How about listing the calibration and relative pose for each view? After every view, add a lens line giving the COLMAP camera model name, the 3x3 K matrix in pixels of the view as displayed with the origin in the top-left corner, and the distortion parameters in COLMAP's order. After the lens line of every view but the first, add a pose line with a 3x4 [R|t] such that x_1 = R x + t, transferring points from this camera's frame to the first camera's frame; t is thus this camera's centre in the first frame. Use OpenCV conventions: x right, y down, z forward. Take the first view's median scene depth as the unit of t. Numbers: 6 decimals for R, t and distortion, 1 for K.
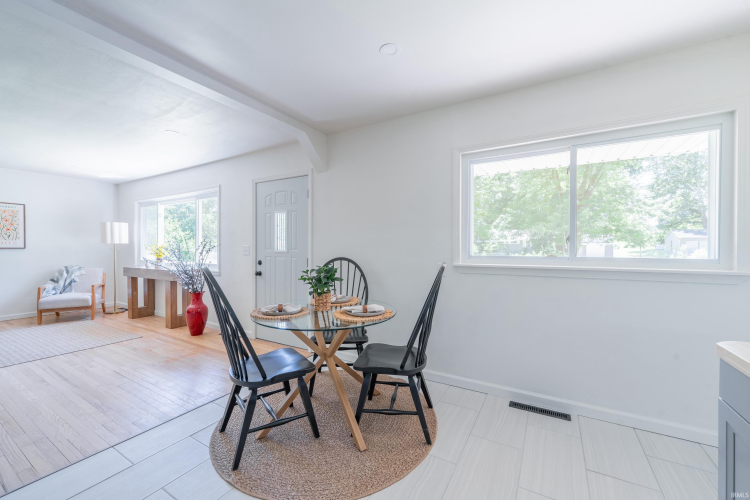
lens RADIAL K [[304.1, 0, 375.5], [0, 304.1, 248.8], [0, 0, 1]] dist [-0.002709, 0.000912]
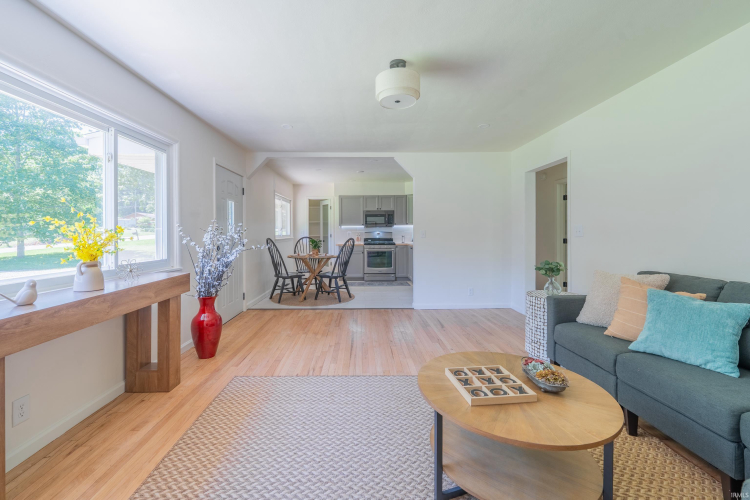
lens RADIAL K [[304.1, 0, 375.4], [0, 304.1, 234.4], [0, 0, 1]] dist [-0.002709, 0.000912]
pose [[-0.550880, -0.002414, 0.834581, -1.127768], [0.006536, 0.999953, 0.007206, -0.004266], [-0.834559, 0.009424, -0.550838, 0.857629]]
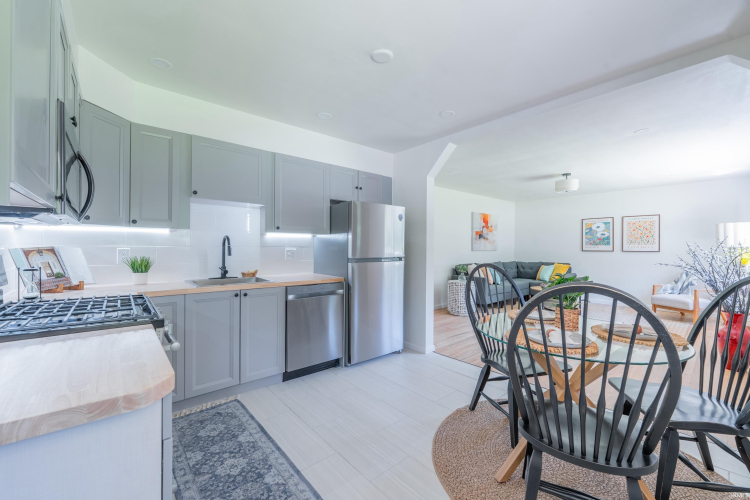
lens RADIAL K [[304.1, 0, 376.4], [0, 304.1, 248.2], [0, 0, 1]] dist [-0.002709, 0.000912]
pose [[-0.313598, -0.000899, -0.949555, 0.322050], [-0.008566, 0.999962, 0.001883, -0.007870], [0.949517, 0.008724, -0.313594, 0.323229]]
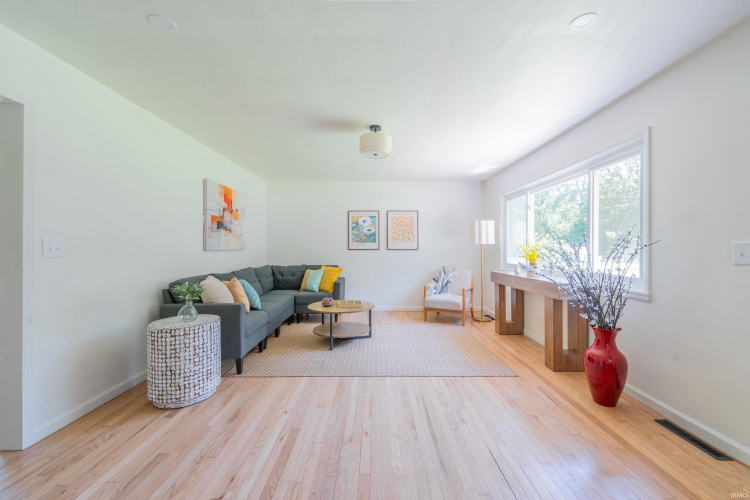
lens RADIAL K [[304.1, 0, 374.2], [0, 304.1, 247.0], [0, 0, 1]] dist [-0.002709, 0.000912]
pose [[0.510991, -0.007139, -0.859556, -0.261820], [-0.002527, 0.999949, -0.009807, 0.000777], [0.859582, 0.007183, 0.510947, 0.280256]]
